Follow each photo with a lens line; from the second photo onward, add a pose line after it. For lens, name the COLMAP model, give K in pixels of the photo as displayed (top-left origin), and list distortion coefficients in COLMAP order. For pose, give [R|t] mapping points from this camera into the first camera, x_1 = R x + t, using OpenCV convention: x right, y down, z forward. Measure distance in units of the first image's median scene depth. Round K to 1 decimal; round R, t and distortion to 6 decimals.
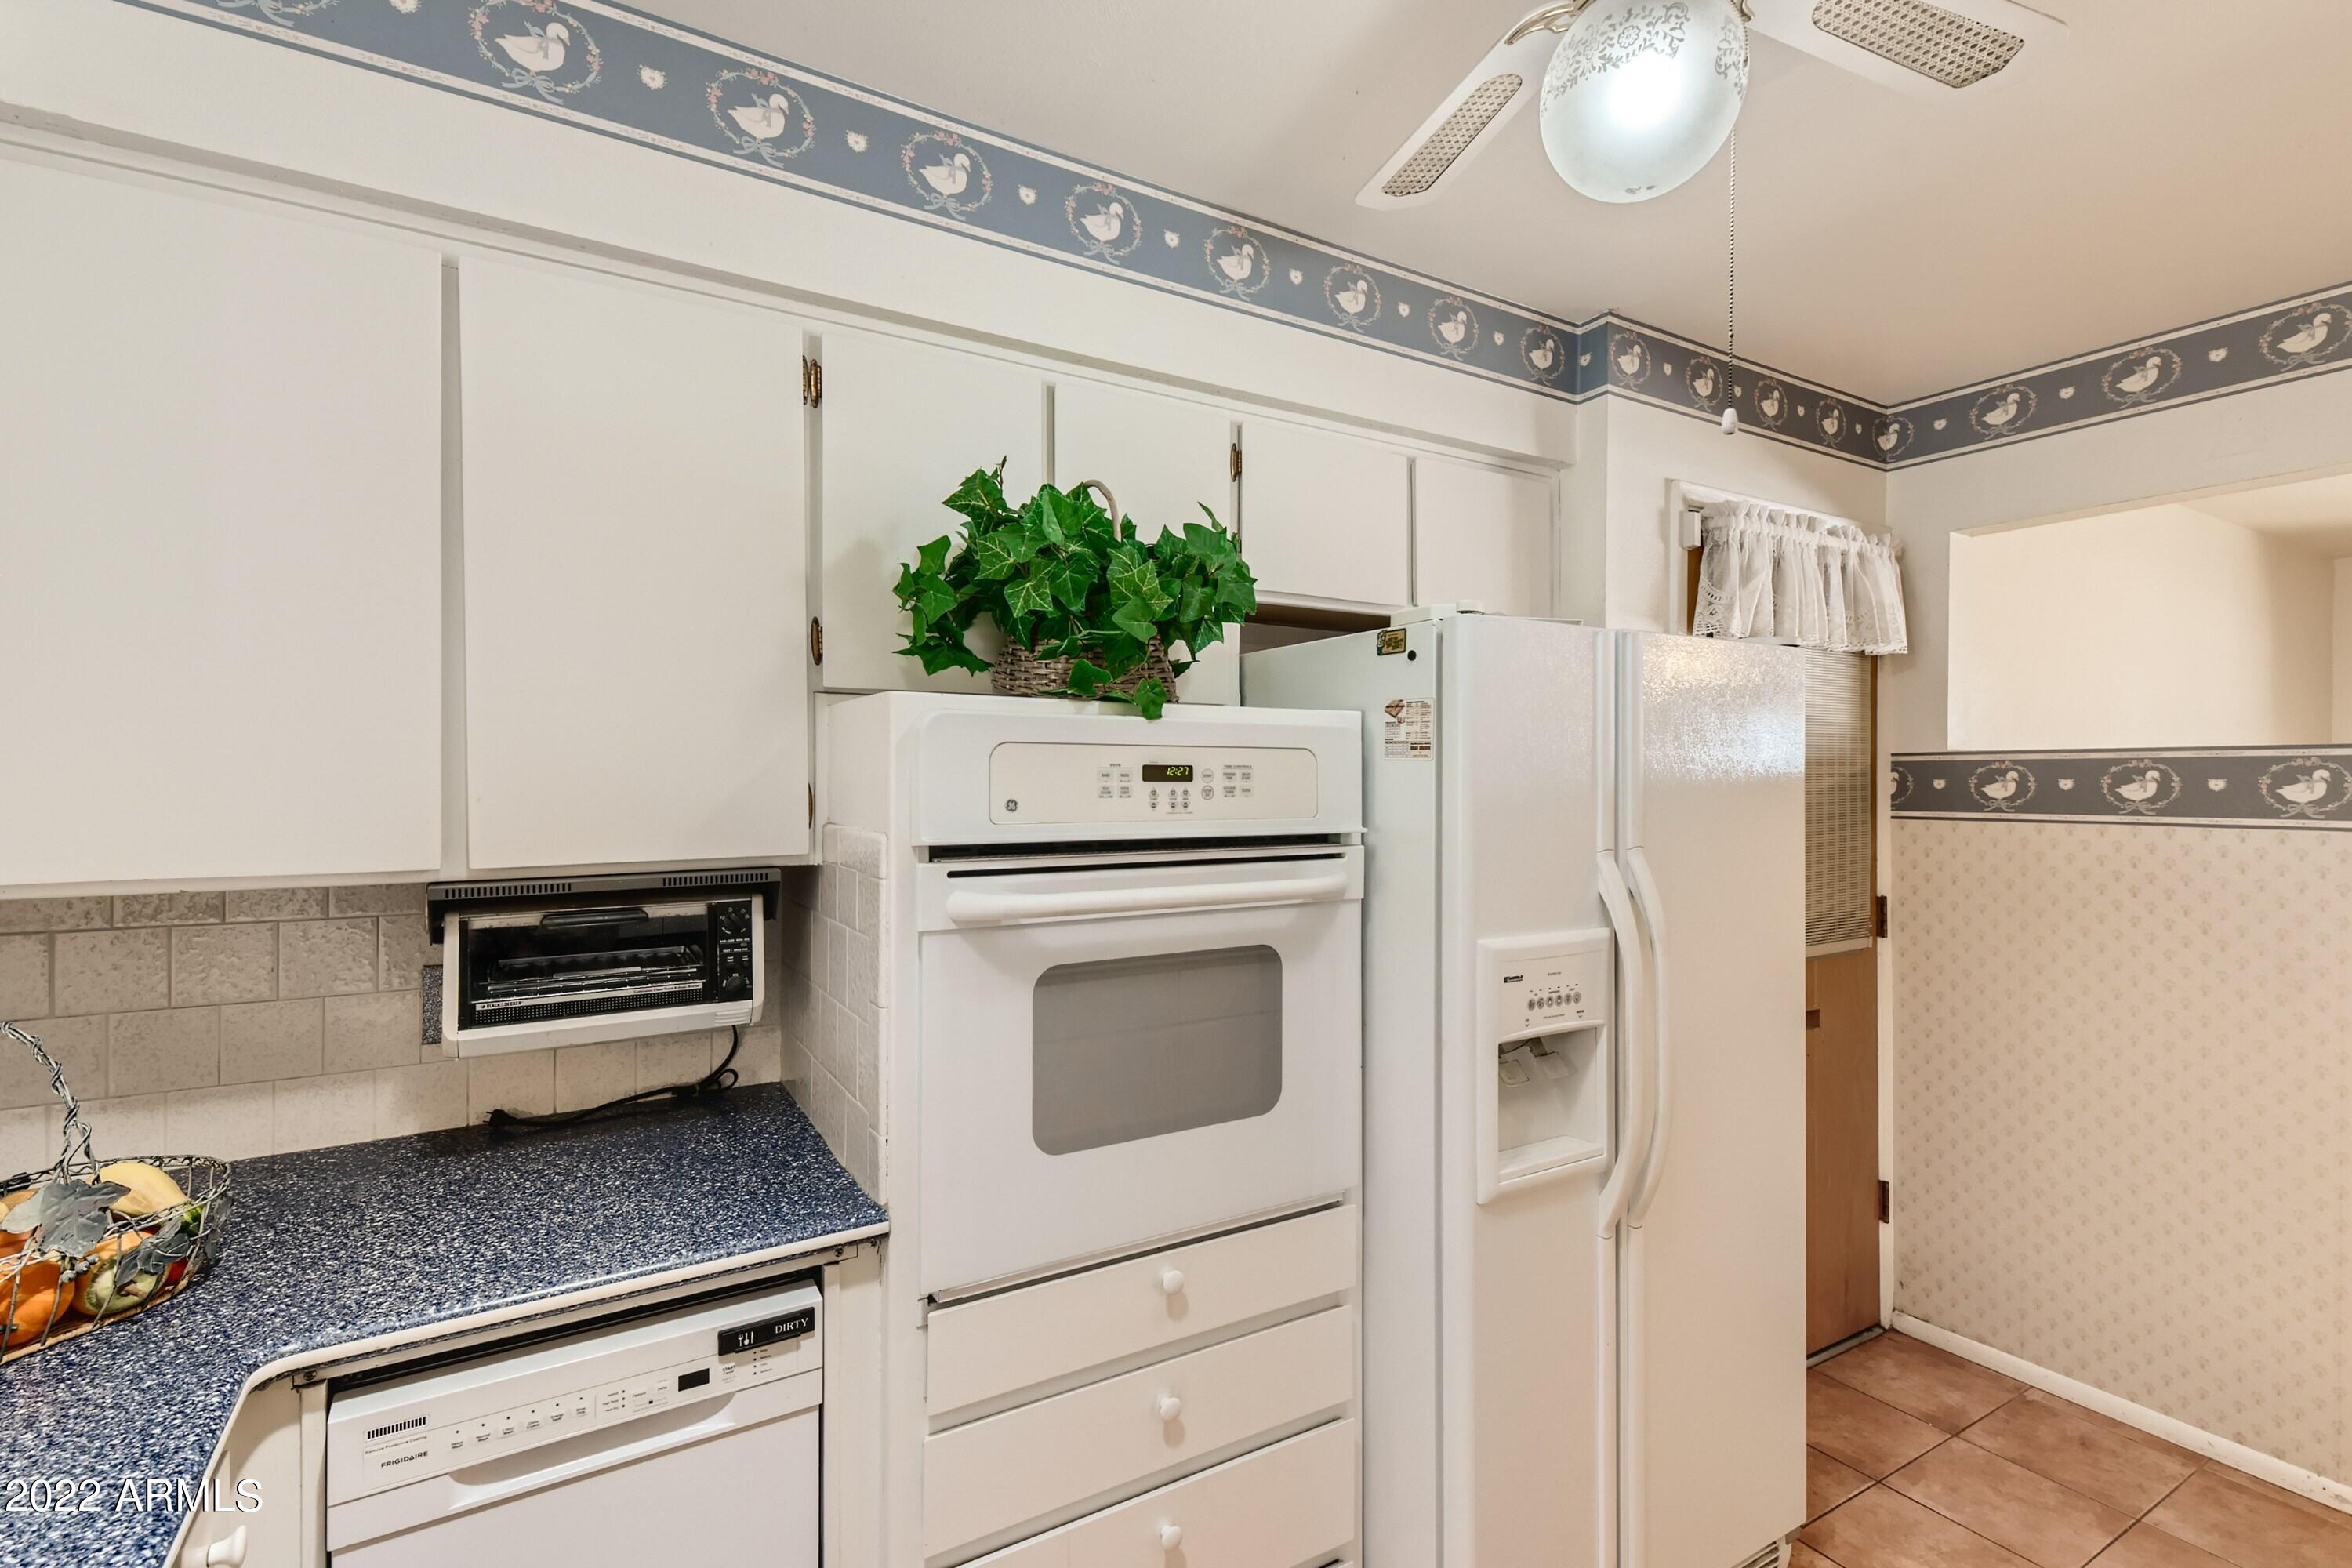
lens RADIAL K [[1076.4, 0, 1176.3], [0, 1076.4, 778.0], [0, 0, 1]] dist [0.026866, -0.010956]
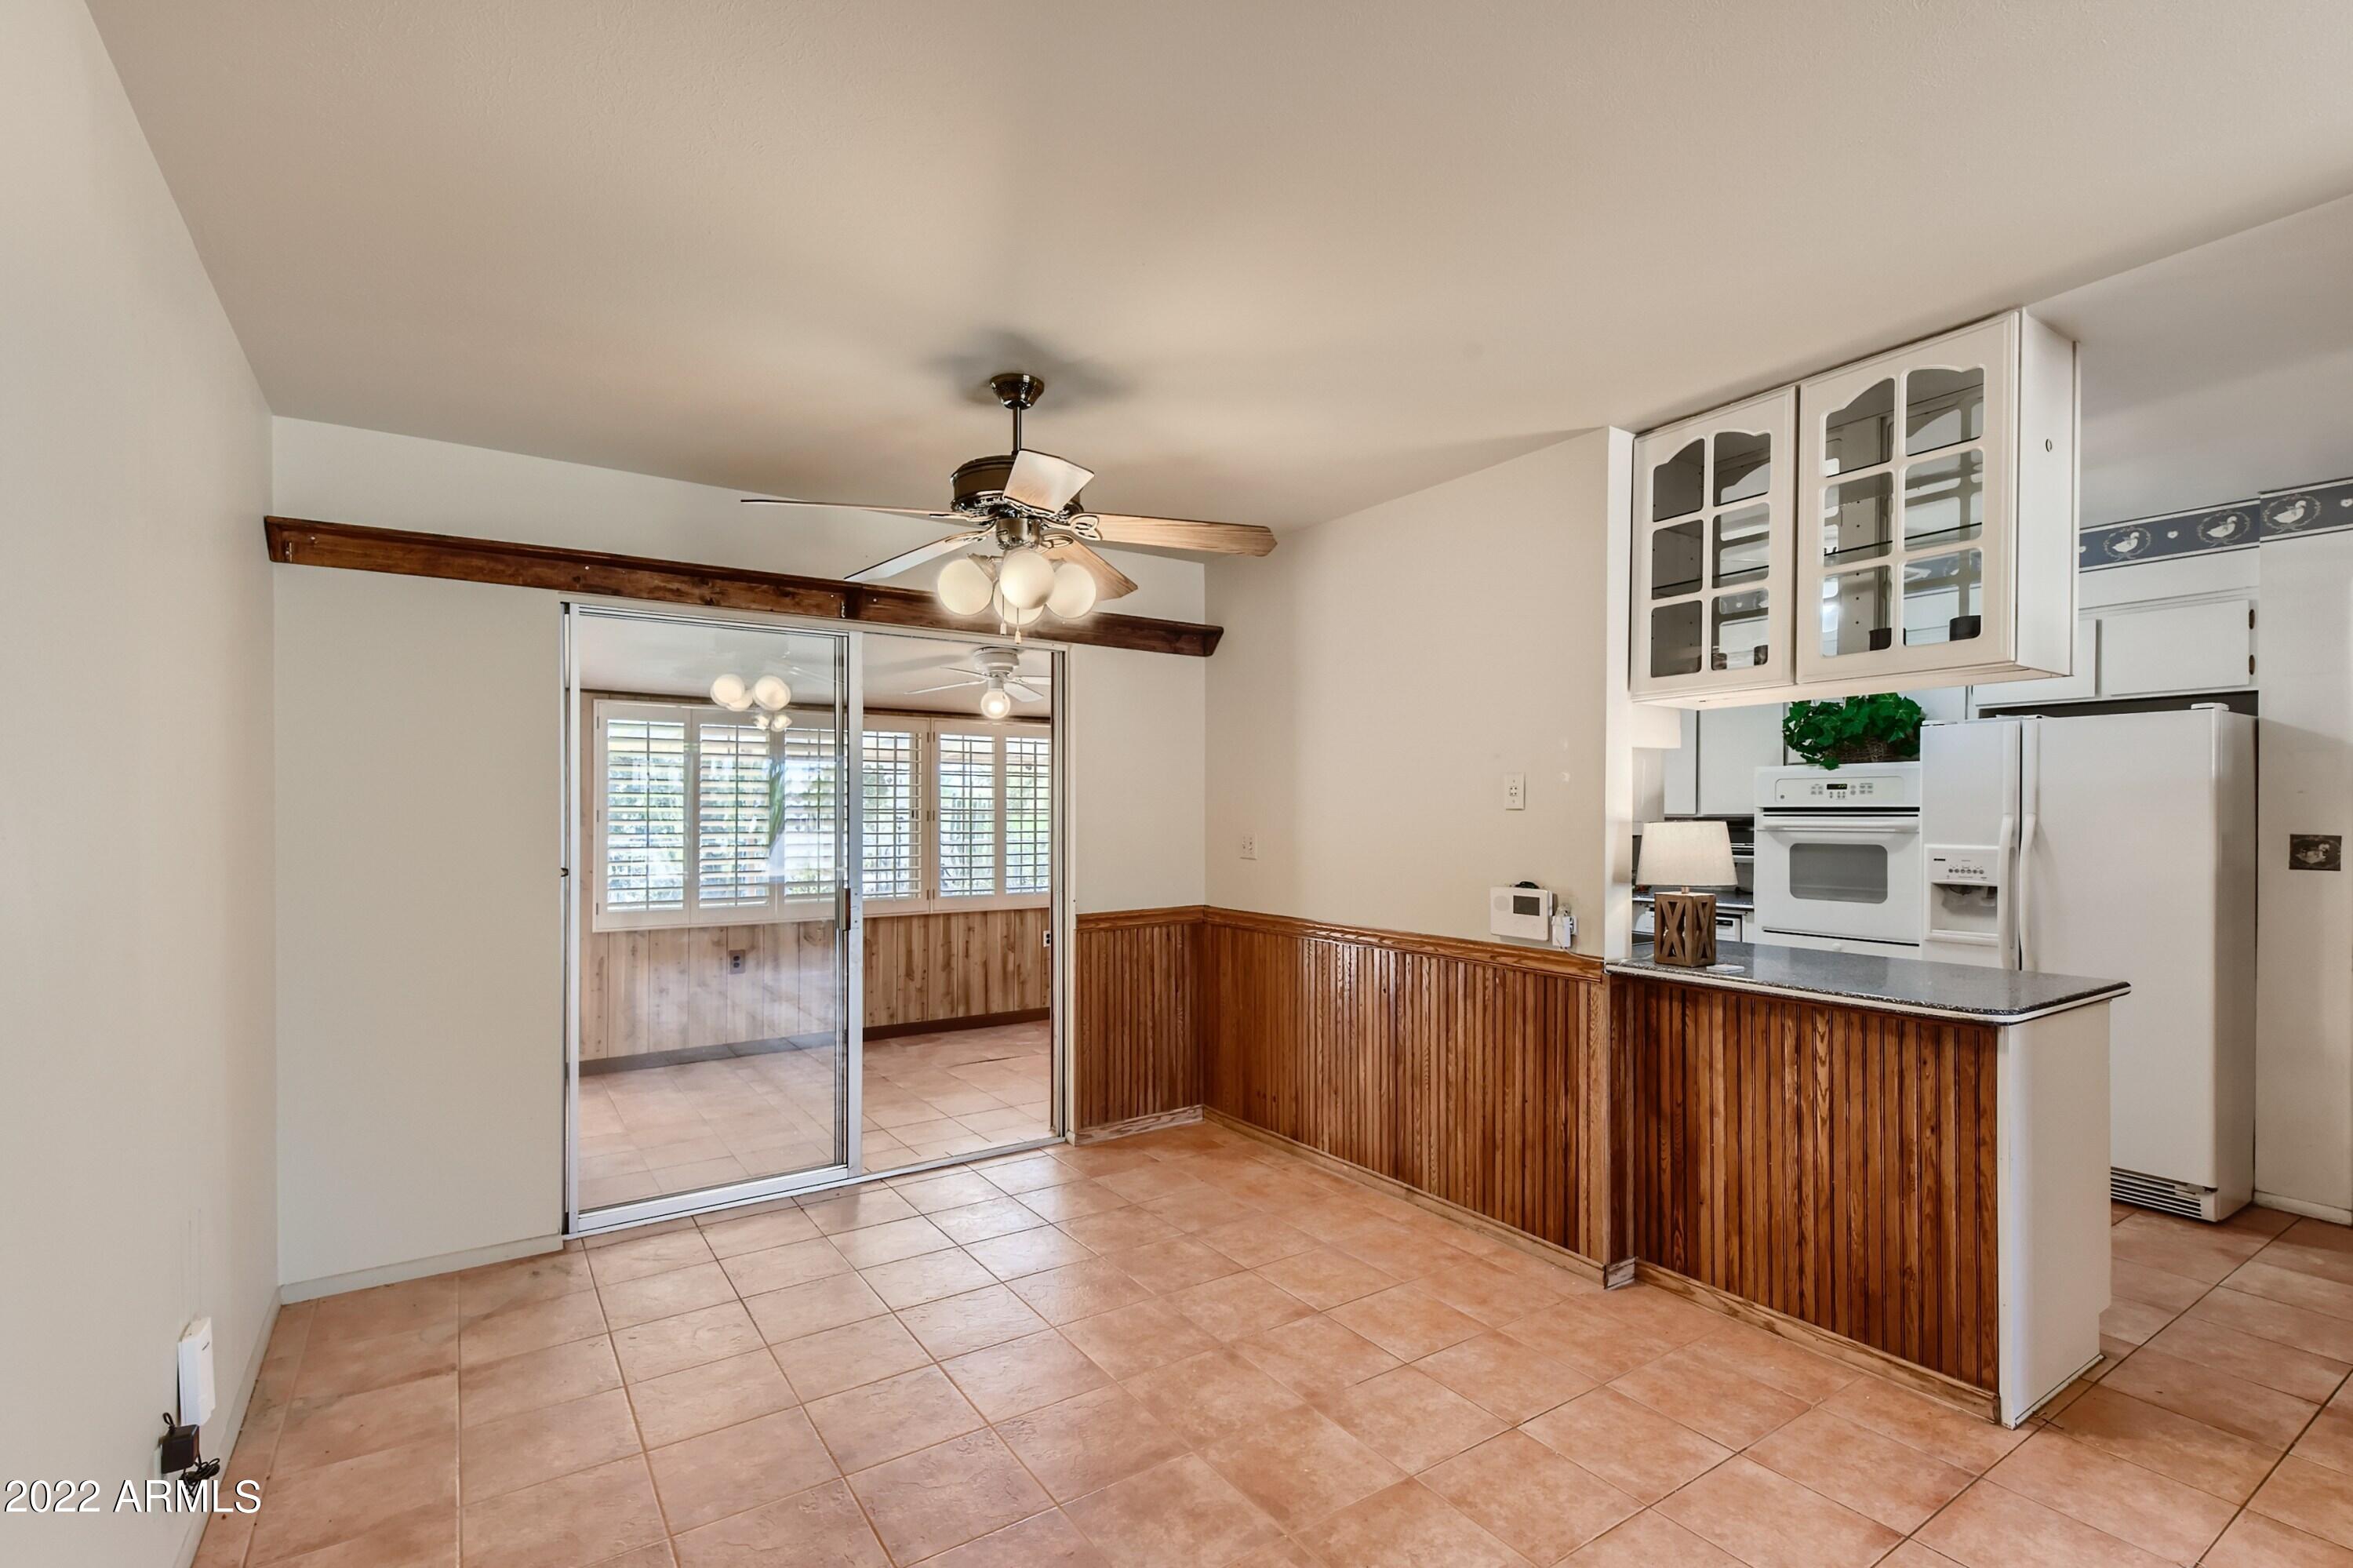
lens RADIAL K [[1073.9, 0, 1191.6], [0, 1073.9, 812.3], [0, 0, 1]] dist [0.014086, -0.000531]
pose [[0.062300, 0.001906, -0.998056, 2.786672], [0.002637, 0.999994, 0.002074, 0.054528], [0.998054, -0.002761, 0.062295, -0.993851]]
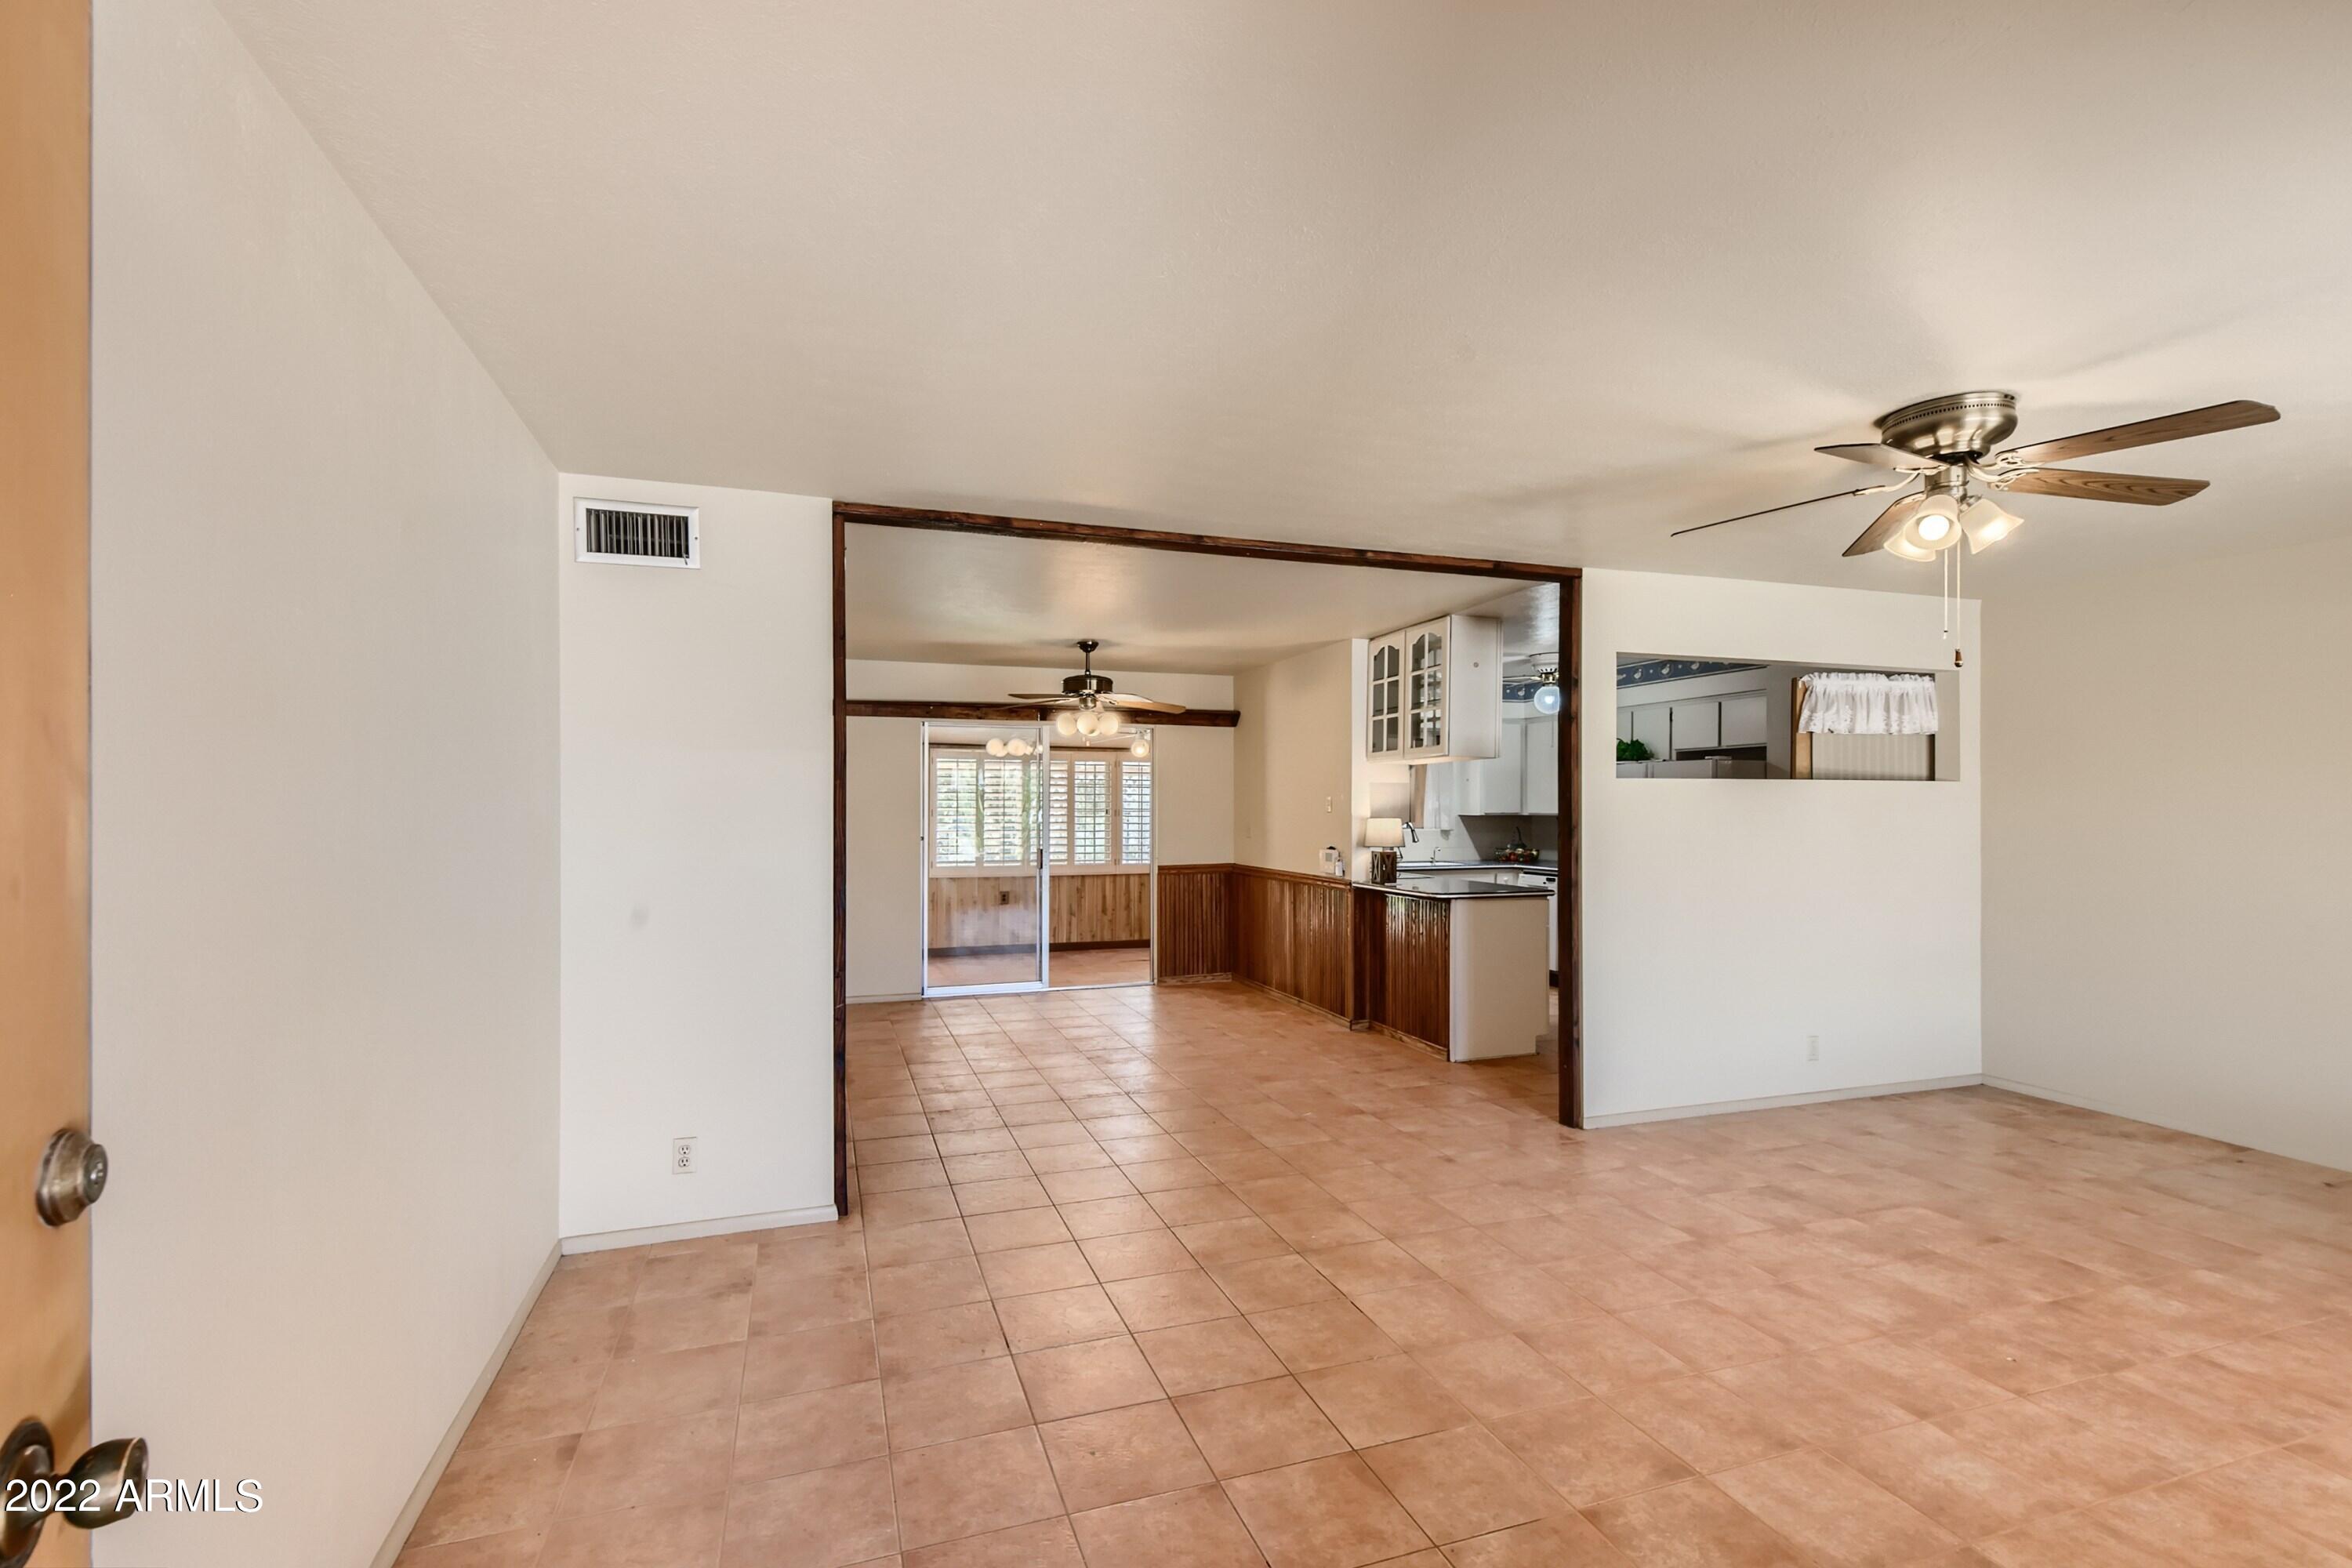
lens RADIAL K [[1068.4, 0, 1179.6], [0, 1068.4, 804.8], [0, 0, 1]] dist [0.027873, -0.011094]
pose [[-0.203475, -0.000108, -0.979080, 5.158650], [0.002338, 0.999997, -0.000596, 0.024770], [0.979077, -0.002410, -0.203474, 0.059017]]
